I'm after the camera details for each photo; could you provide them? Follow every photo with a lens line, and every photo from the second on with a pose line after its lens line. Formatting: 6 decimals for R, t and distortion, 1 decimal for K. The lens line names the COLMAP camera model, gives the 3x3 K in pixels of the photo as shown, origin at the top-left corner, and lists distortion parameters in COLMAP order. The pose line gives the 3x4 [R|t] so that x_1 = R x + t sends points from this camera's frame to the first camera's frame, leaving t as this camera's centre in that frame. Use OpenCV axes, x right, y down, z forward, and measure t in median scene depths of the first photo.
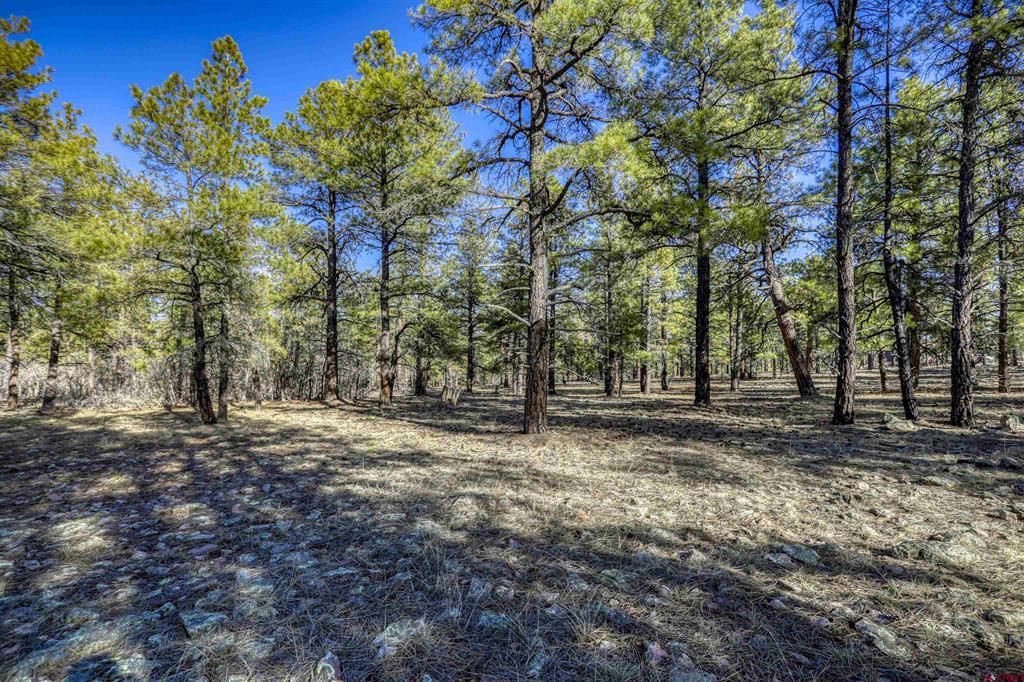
lens RADIAL K [[484.4, 0, 512.4], [0, 484.4, 345.6], [0, 0, 1]] dist [0.008931, -0.000029]
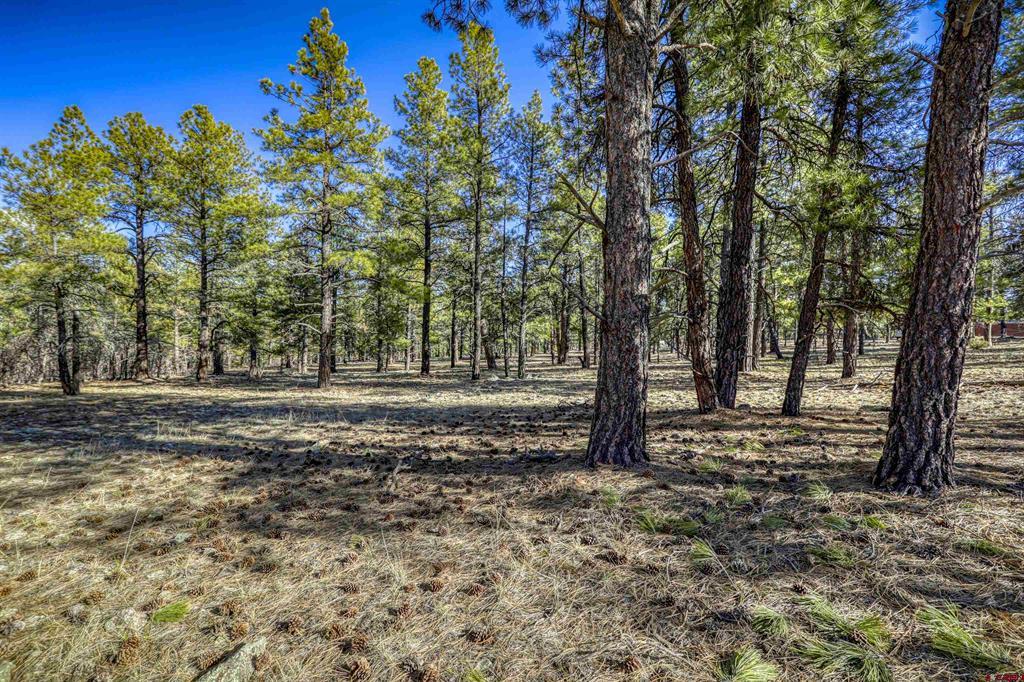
lens RADIAL K [[484.4, 0, 512.4], [0, 484.4, 345.6], [0, 0, 1]] dist [0.008931, -0.000029]
pose [[0.906830, 0.005121, 0.421466, -0.041736], [-0.022722, 0.999066, 0.036751, -0.038860], [-0.420884, -0.042903, 0.906099, -0.513184]]
